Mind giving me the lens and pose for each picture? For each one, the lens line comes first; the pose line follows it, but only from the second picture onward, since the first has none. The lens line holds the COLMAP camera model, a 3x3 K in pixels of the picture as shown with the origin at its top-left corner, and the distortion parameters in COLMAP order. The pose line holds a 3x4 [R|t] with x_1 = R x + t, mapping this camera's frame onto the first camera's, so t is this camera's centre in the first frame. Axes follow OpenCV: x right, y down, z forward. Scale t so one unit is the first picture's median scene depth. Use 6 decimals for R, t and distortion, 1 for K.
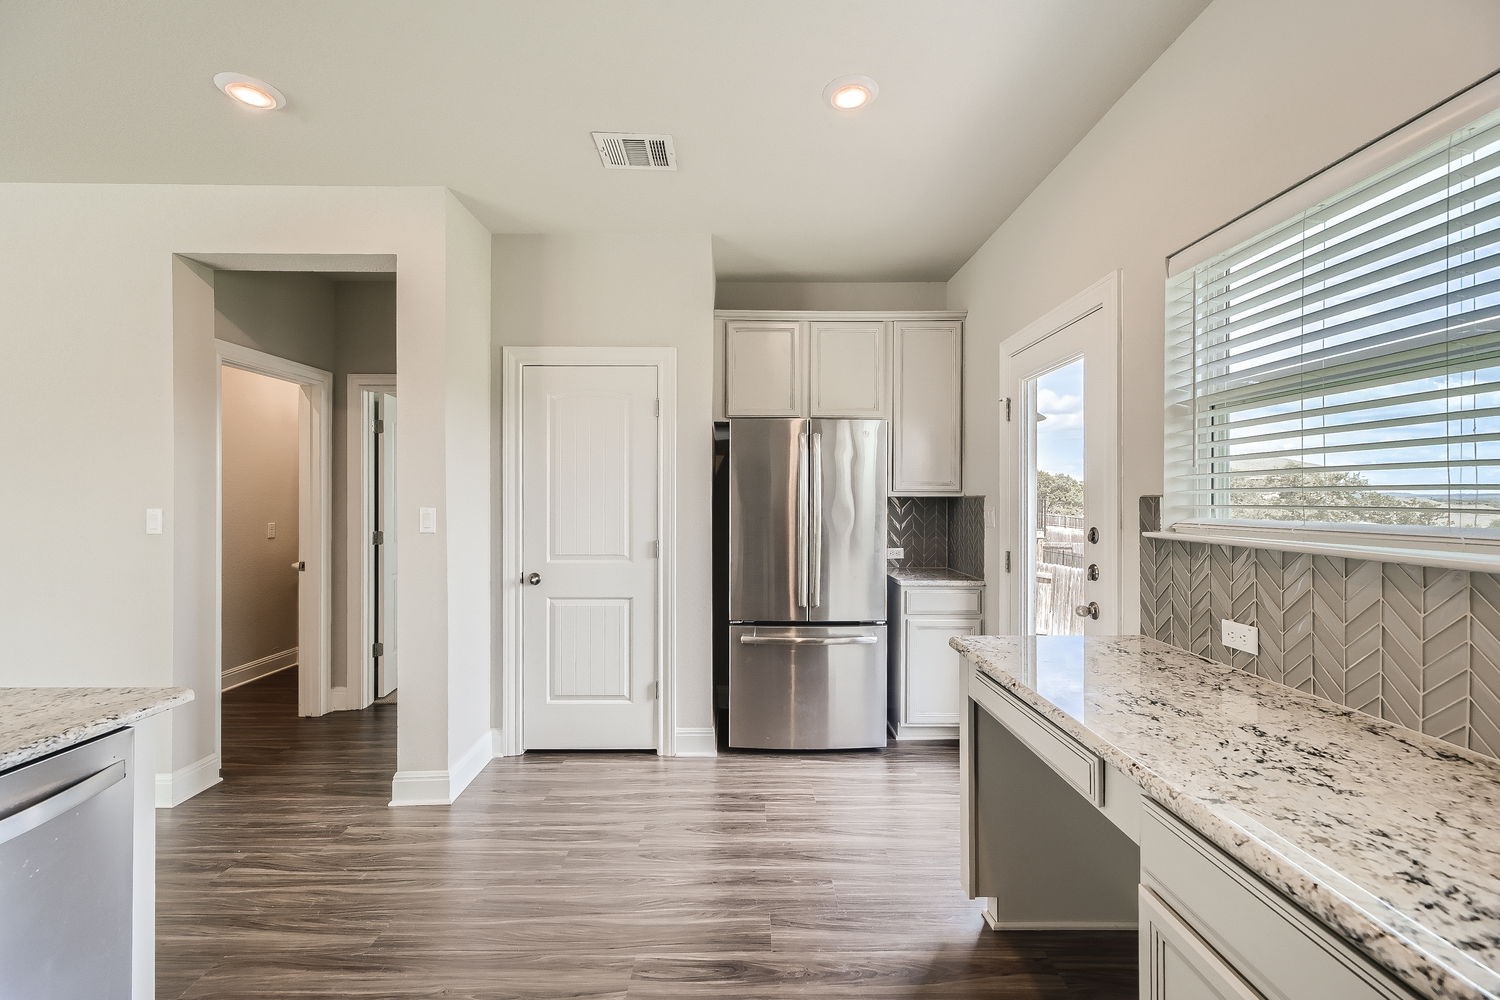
lens RADIAL K [[608.8, 0, 747.2], [0, 608.8, 500.3], [0, 0, 1]] dist [0.002129, 0.001405]
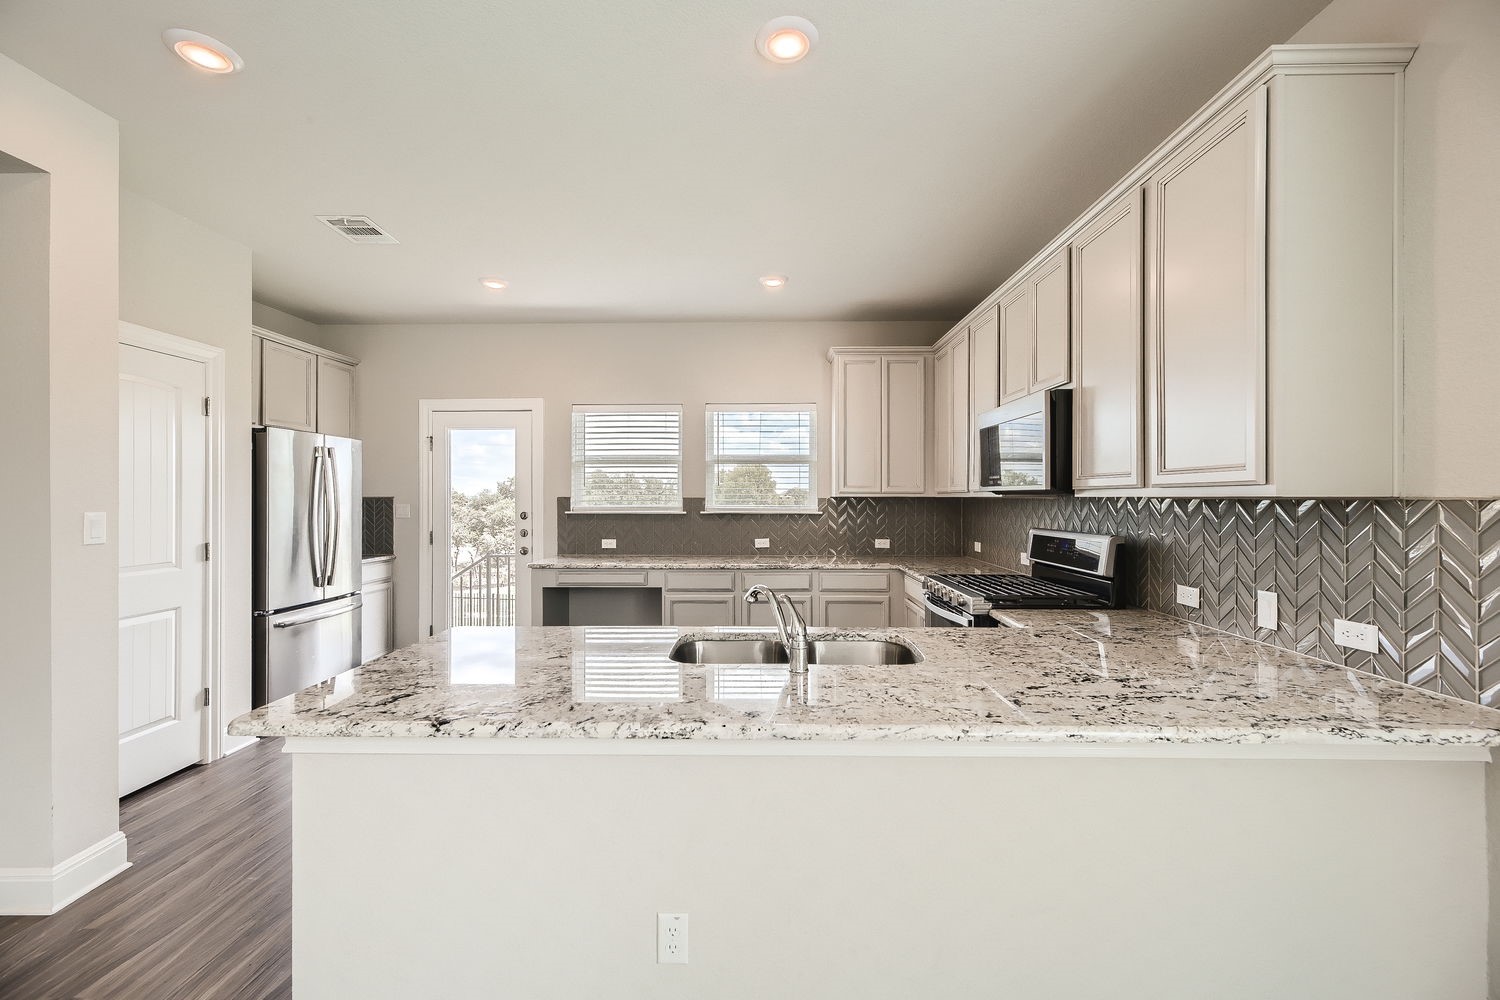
lens RADIAL K [[608.8, 0, 749.7], [0, 608.8, 498.5], [0, 0, 1]] dist [0.002129, 0.001405]
pose [[0.030307, -0.000020, 0.999541, -1.094574], [0.005918, 0.999982, -0.000159, 0.002090], [-0.999523, 0.005920, 0.030307, 0.107819]]
